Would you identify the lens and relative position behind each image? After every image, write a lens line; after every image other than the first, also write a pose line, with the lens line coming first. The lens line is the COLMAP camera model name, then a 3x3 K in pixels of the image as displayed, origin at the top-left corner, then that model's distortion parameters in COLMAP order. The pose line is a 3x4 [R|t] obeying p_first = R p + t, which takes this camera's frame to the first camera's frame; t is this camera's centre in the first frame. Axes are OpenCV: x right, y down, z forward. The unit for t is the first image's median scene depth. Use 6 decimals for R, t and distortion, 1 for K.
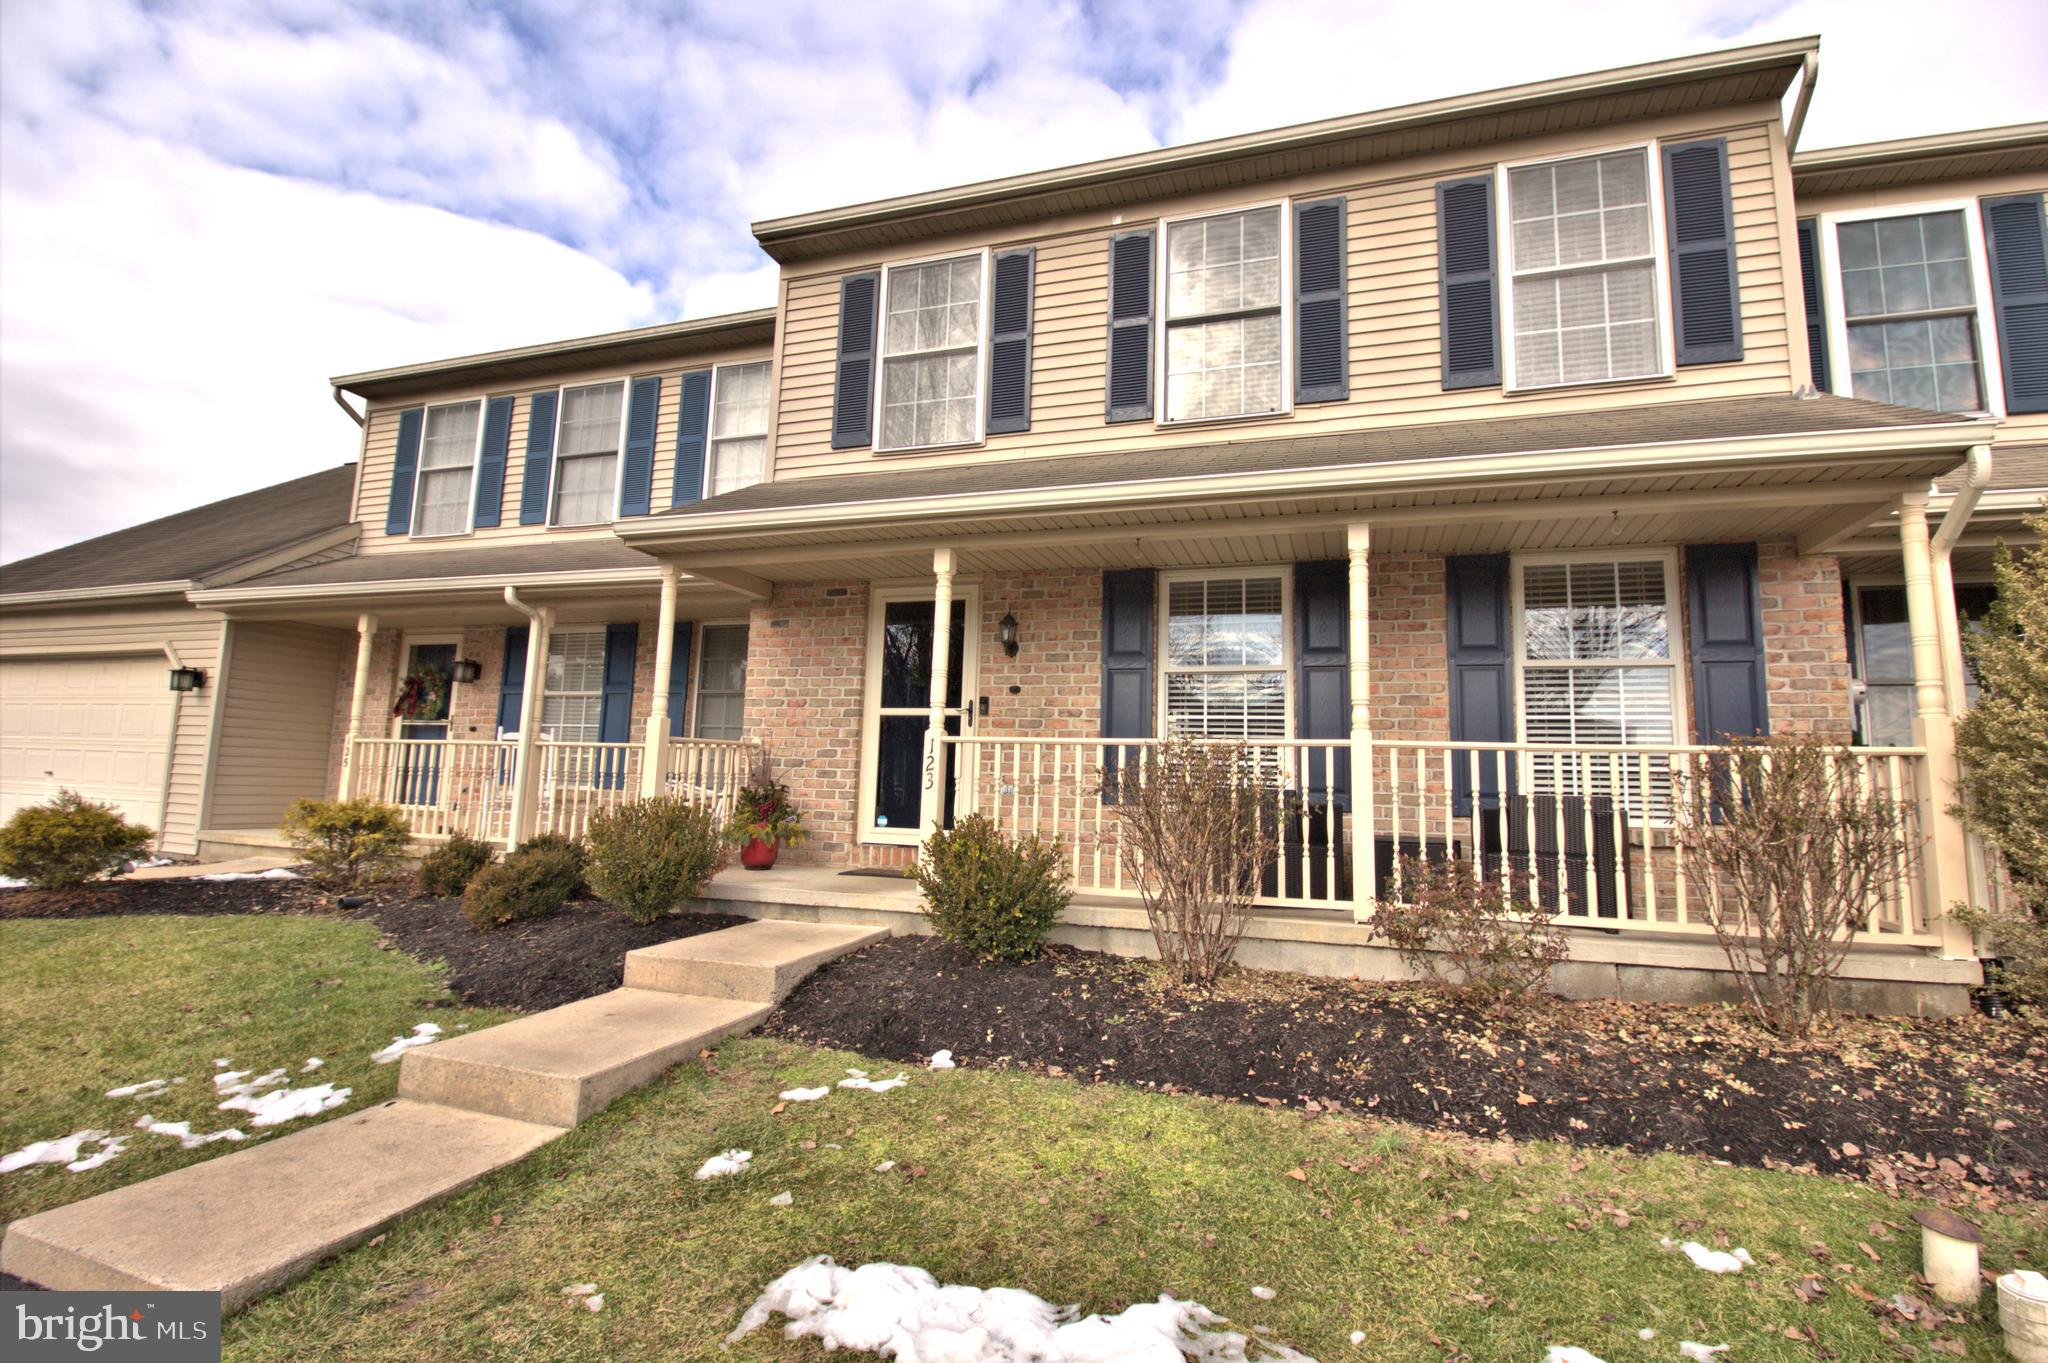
lens RADIAL K [[948.0, 0, 1037.2], [0, 948.0, 669.1], [0, 0, 1]] dist [0.001717, -0.016277]
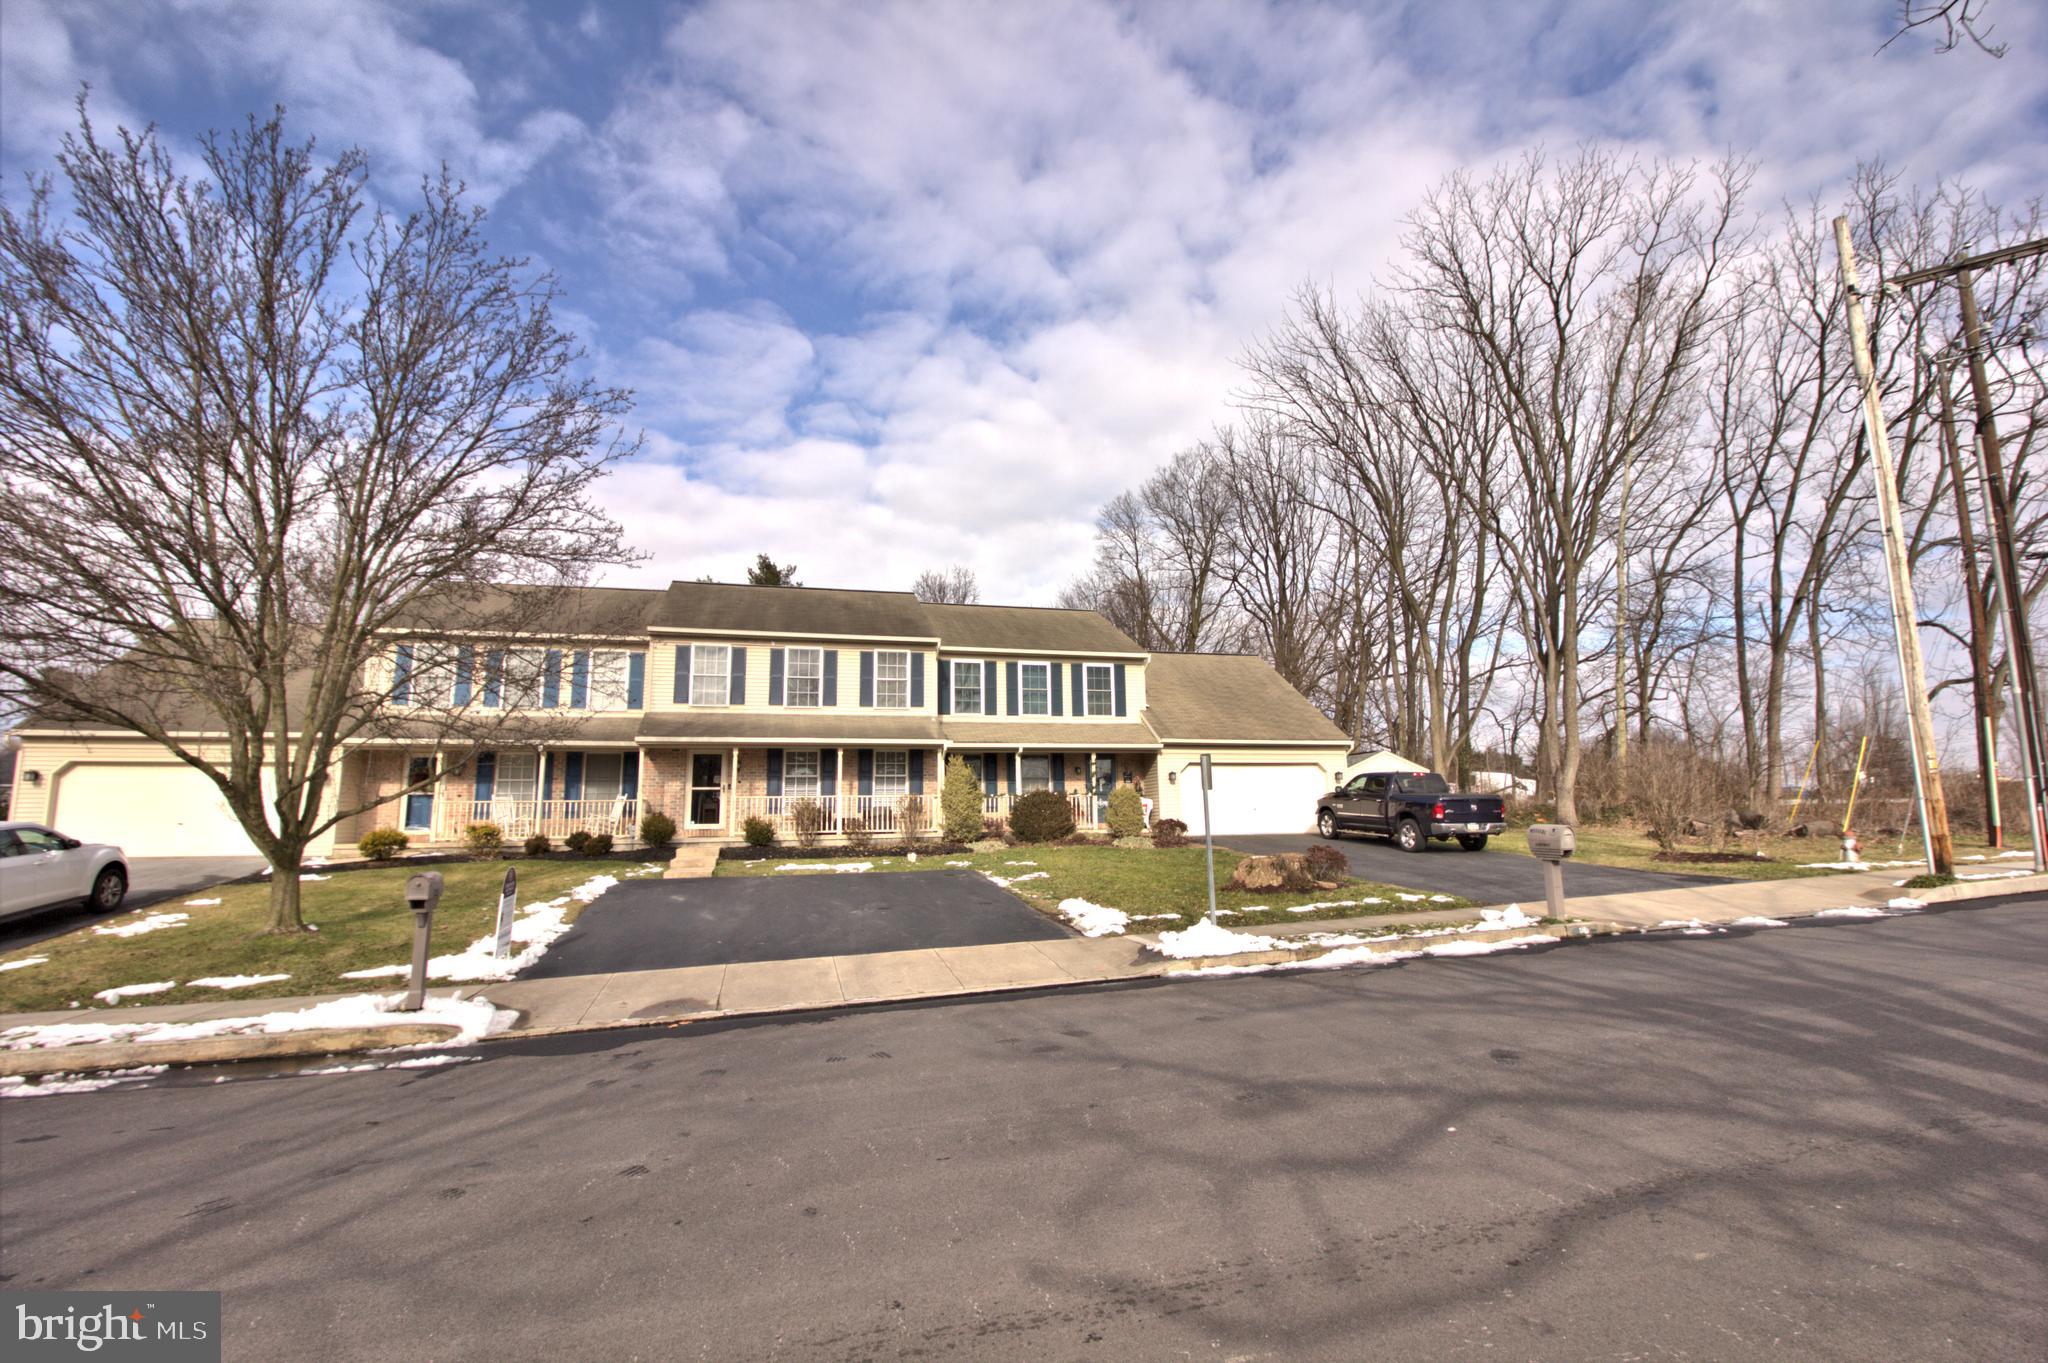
lens RADIAL K [[948.0, 0, 1037.2], [0, 948.0, 669.1], [0, 0, 1]] dist [0.001717, -0.016277]
pose [[0.830081, 0.049713, 0.555422, -1.091060], [-0.028755, 0.998509, -0.046396, -0.268193], [-0.556900, 0.022541, 0.830273, -2.539036]]
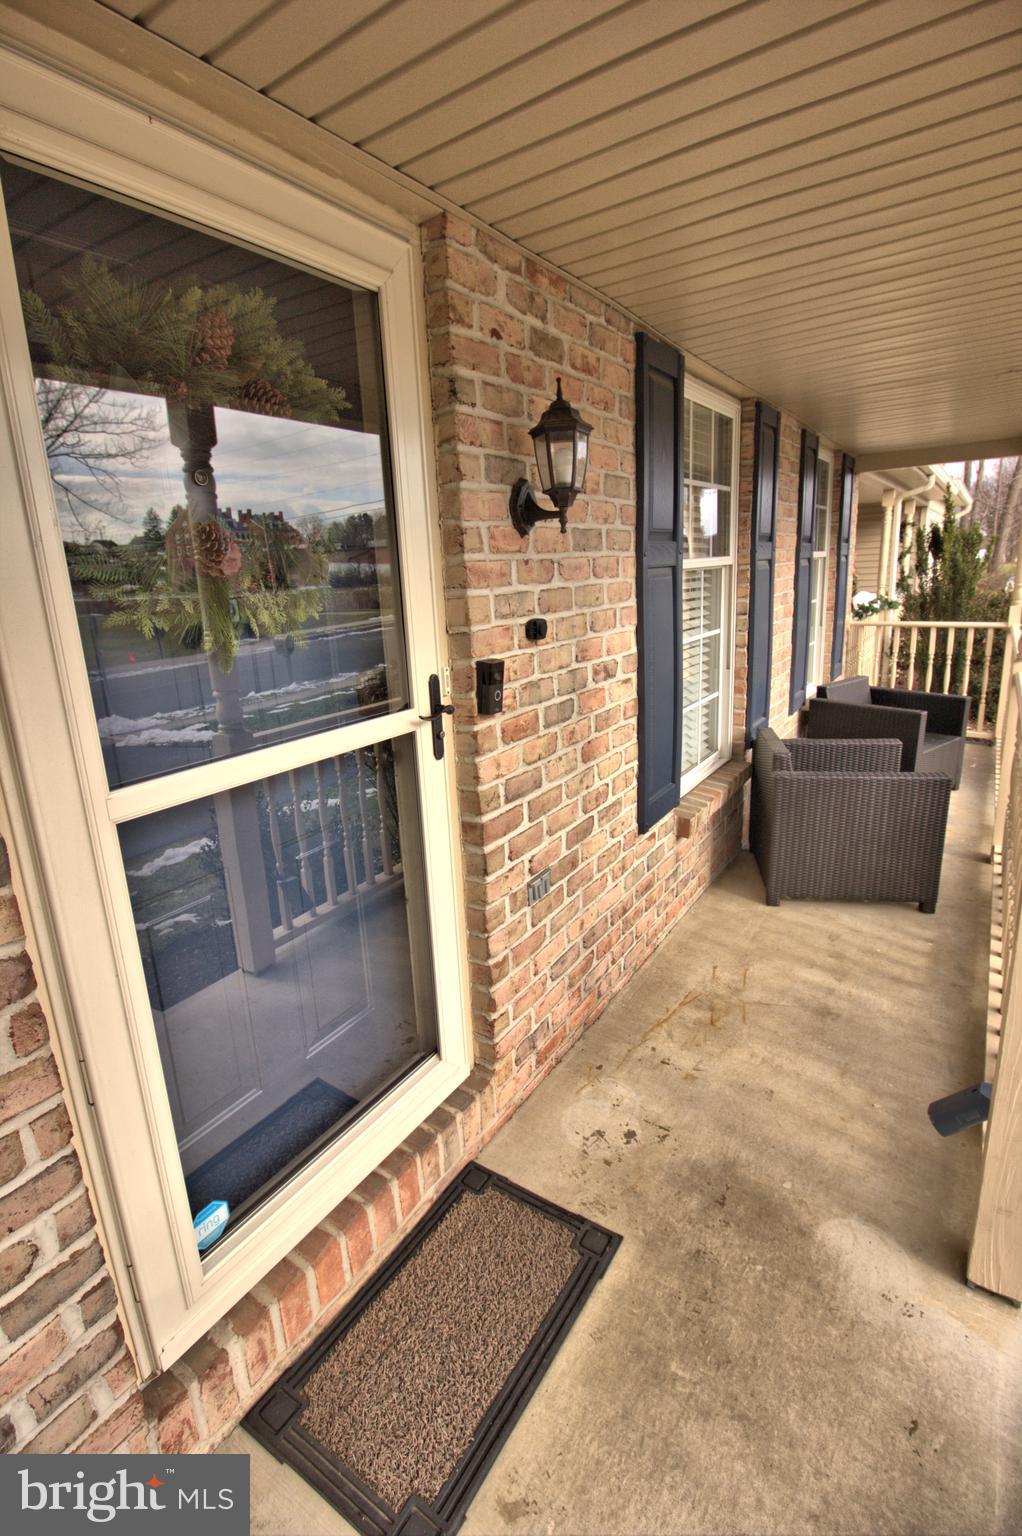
lens RADIAL K [[711.0, 0, 509.0], [0, 711.0, 752.0], [0, 0, 1]] dist [0.001717, -0.016277]
pose [[0.268588, -0.272152, 0.924010, -0.299435], [-0.059479, 0.952741, 0.297904, -0.014618], [-0.961417, -0.134973, 0.239707, 0.968086]]
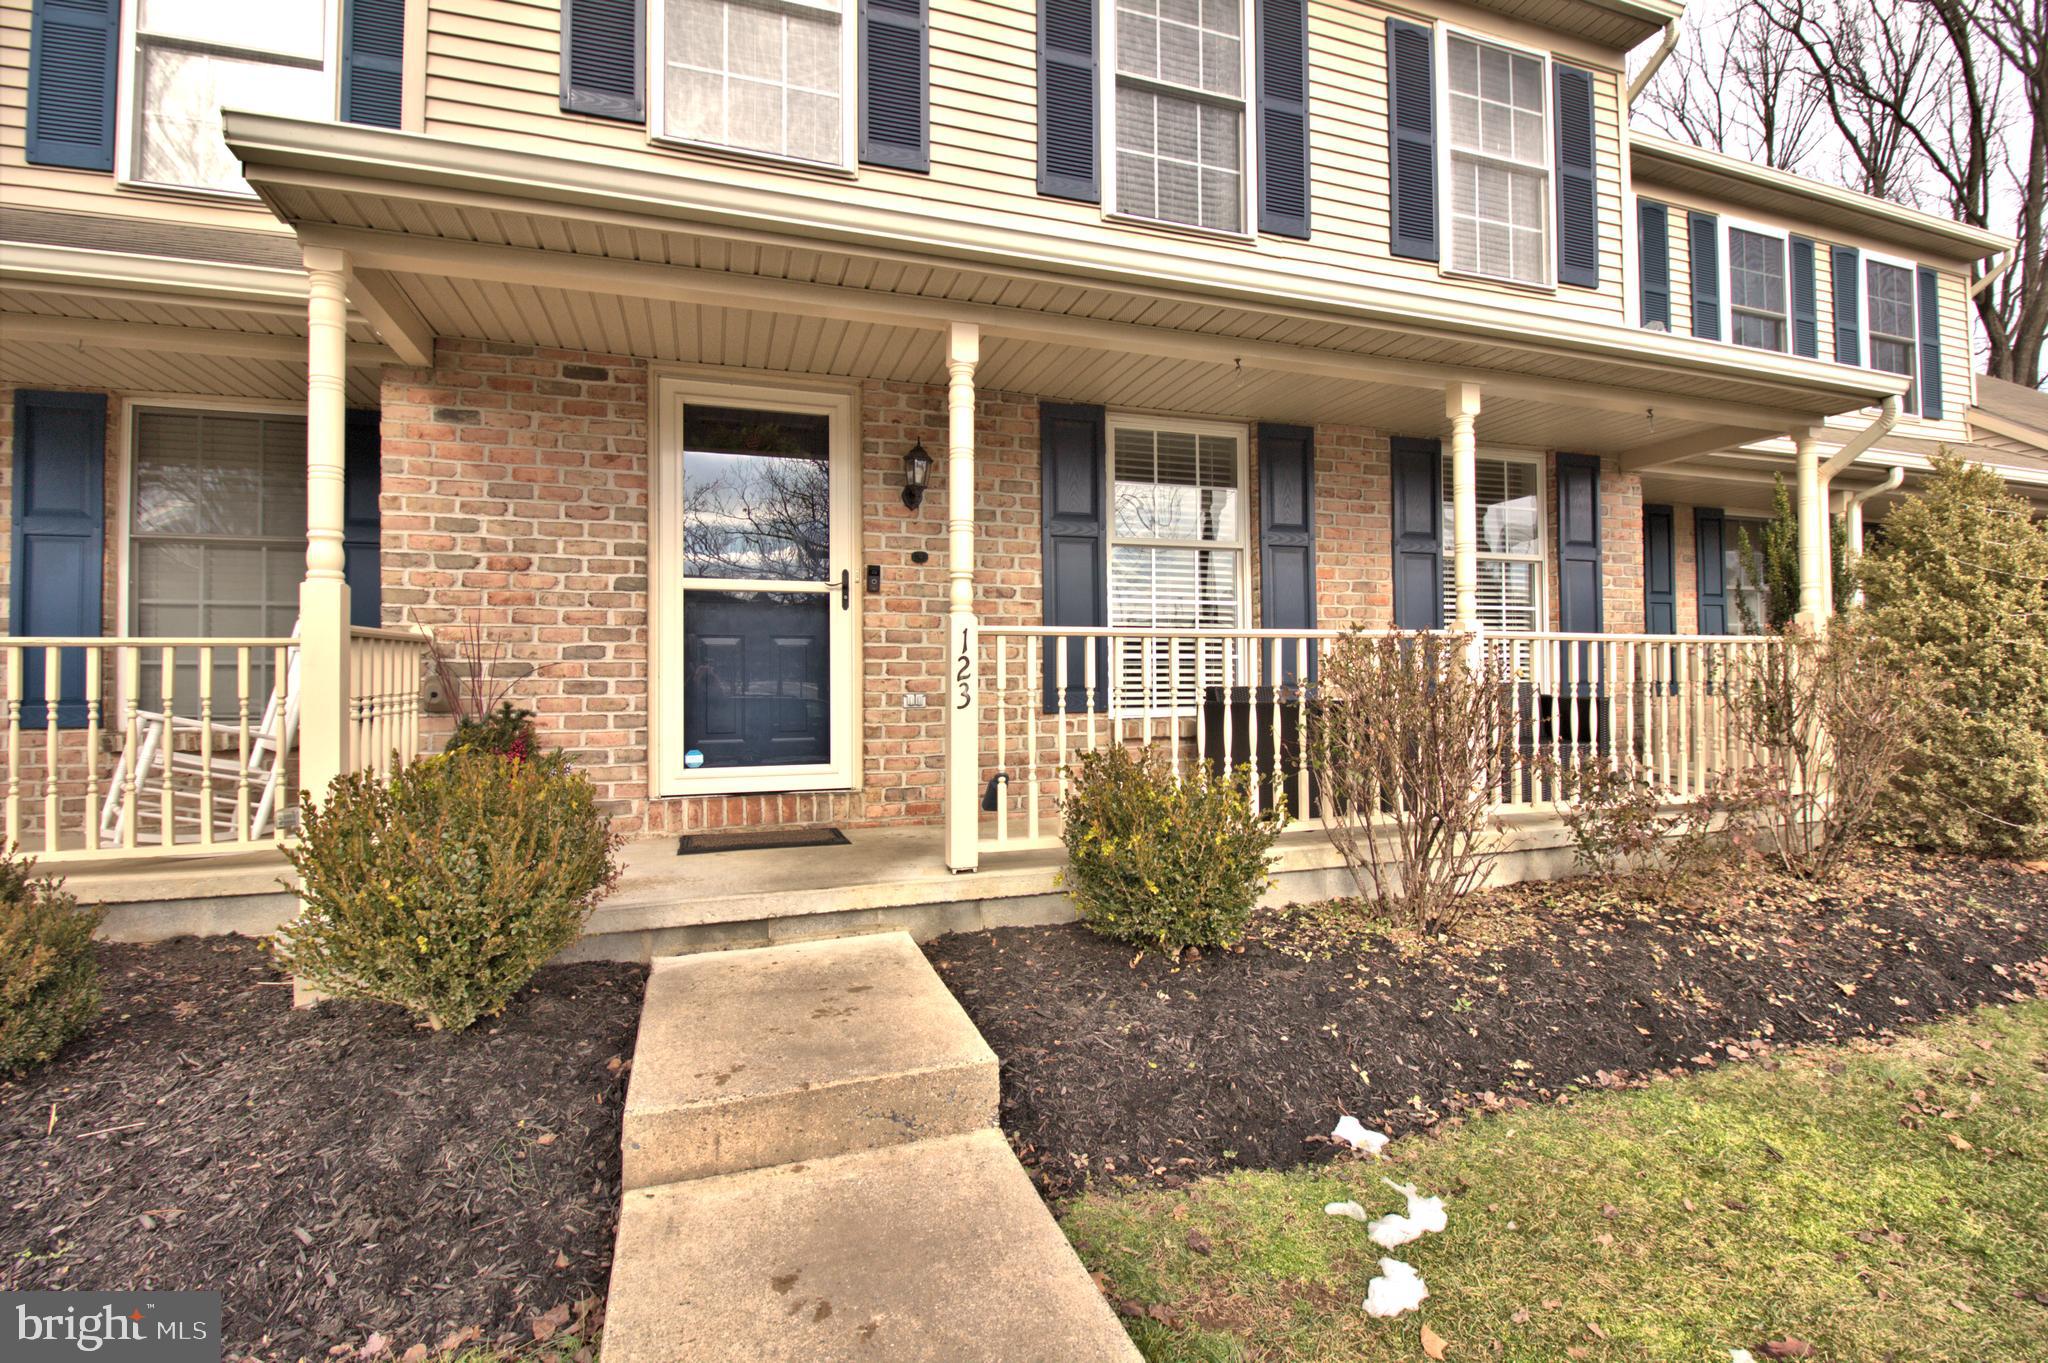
lens RADIAL K [[948.0, 0, 1037.2], [0, 948.0, 669.1], [0, 0, 1]] dist [0.001717, -0.016277]
pose [[0.786930, -0.028303, 0.616393, -0.398353], [-0.047175, 0.993264, 0.105835, 0.026533], [-0.615236, -0.112363, 0.780294, 0.408331]]
